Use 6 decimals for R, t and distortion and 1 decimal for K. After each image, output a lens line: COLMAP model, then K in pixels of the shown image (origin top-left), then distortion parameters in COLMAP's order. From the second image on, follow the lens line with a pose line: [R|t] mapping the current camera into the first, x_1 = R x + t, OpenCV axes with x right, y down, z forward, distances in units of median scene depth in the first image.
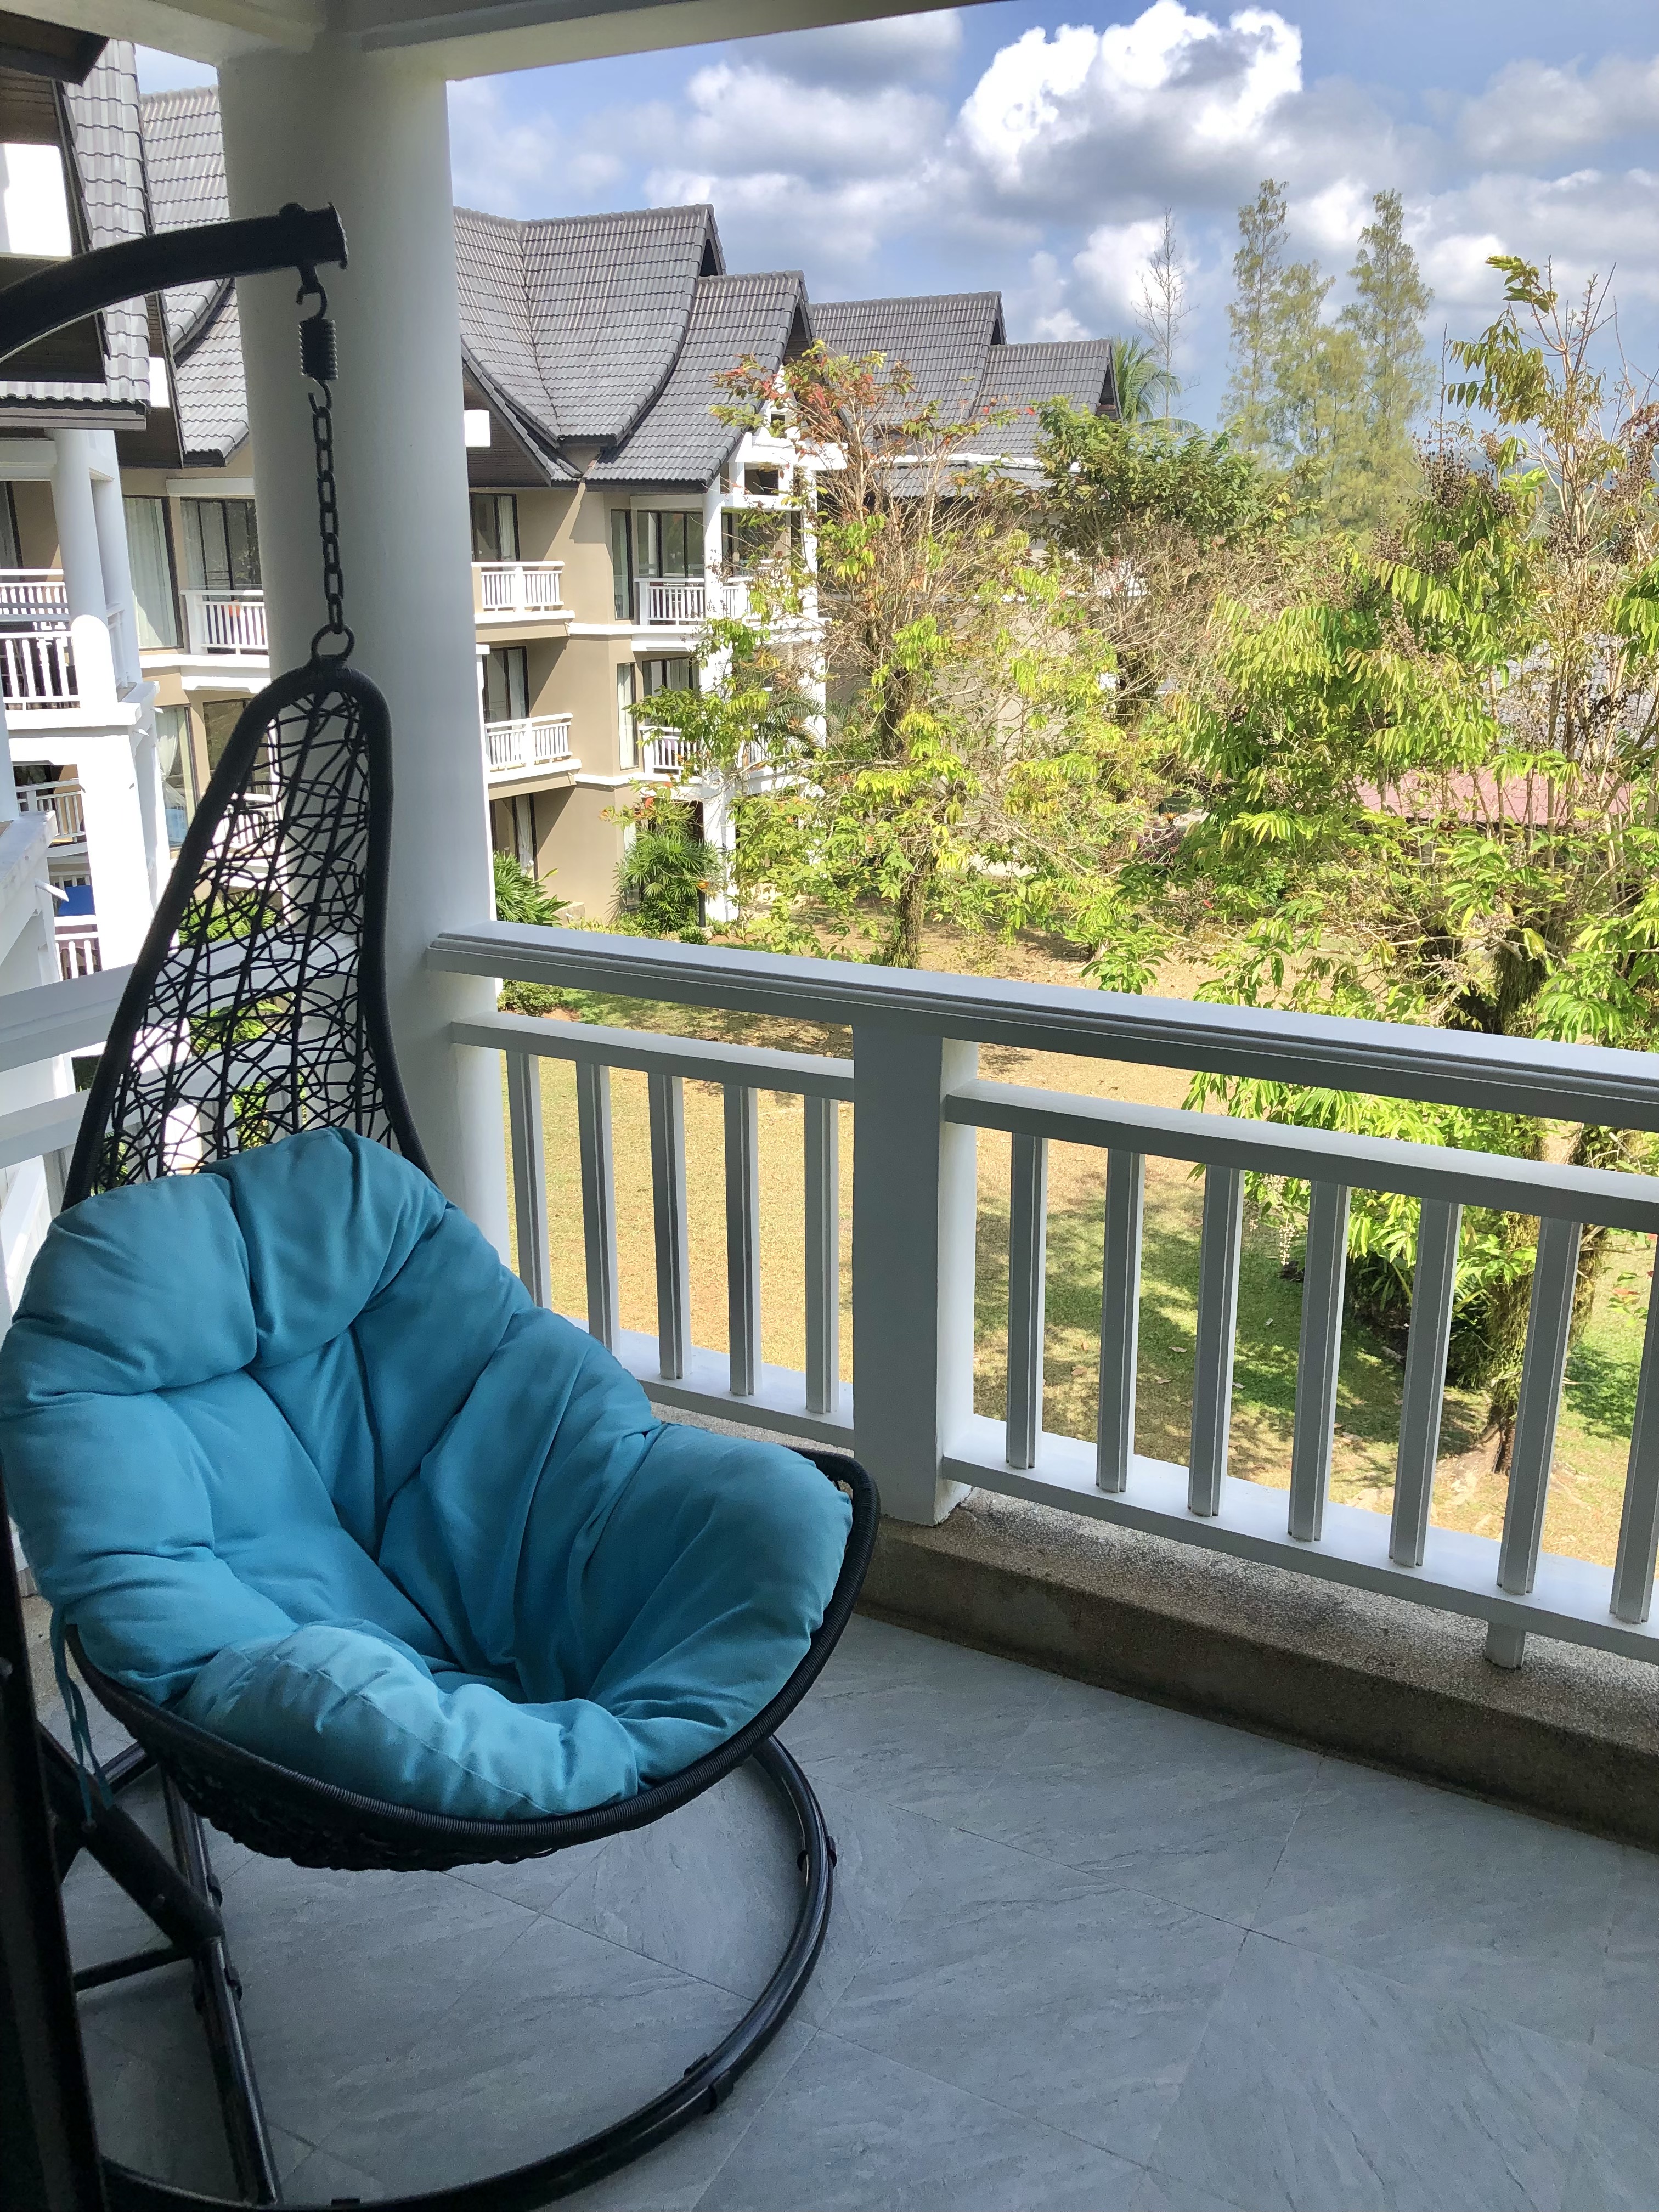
lens RADIAL K [[1811.3, 0, 839.7], [0, 1811.3, 1110.7], [0, 0, 1]] dist [0.005148, -0.008103]
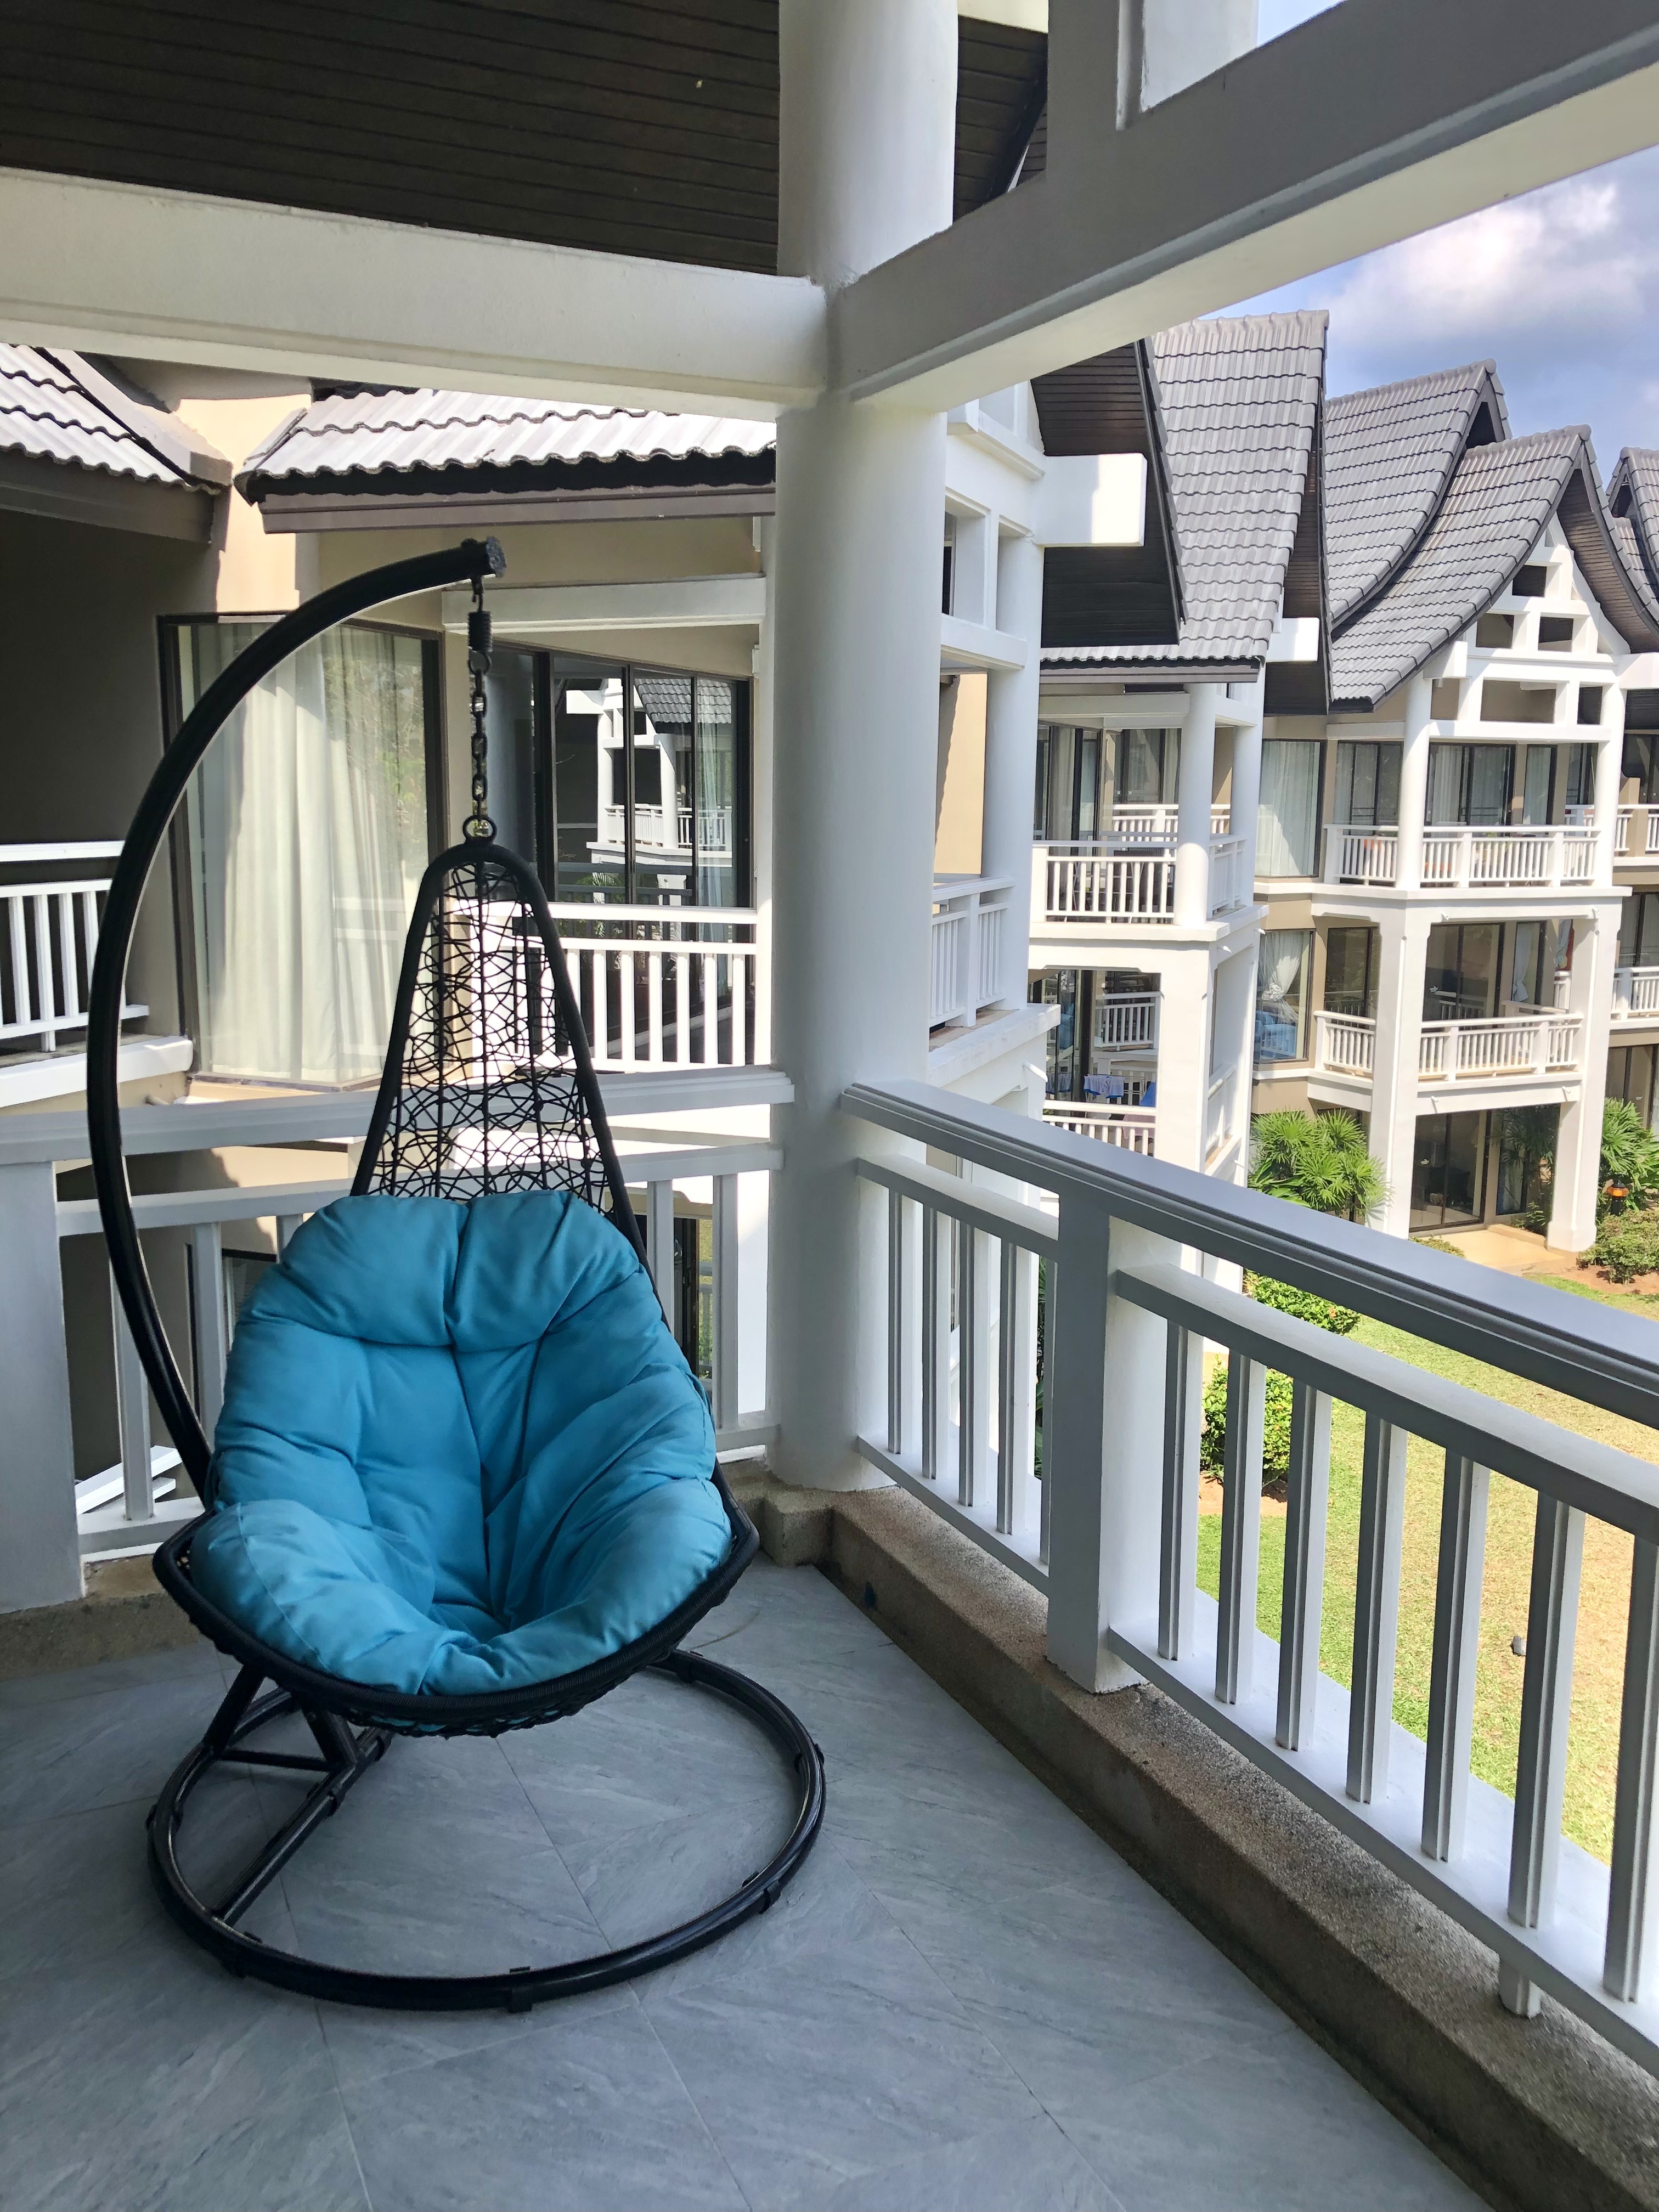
lens RADIAL K [[1804.2, 0, 824.1], [0, 1804.2, 1095.4], [0, 0, 1]] dist [0.018219, -0.014093]
pose [[0.794784, 0.109897, -0.596859, 0.514139], [-0.188089, 0.979648, -0.070084, -0.001751], [0.577010, 0.167965, 0.799279, 0.032112]]
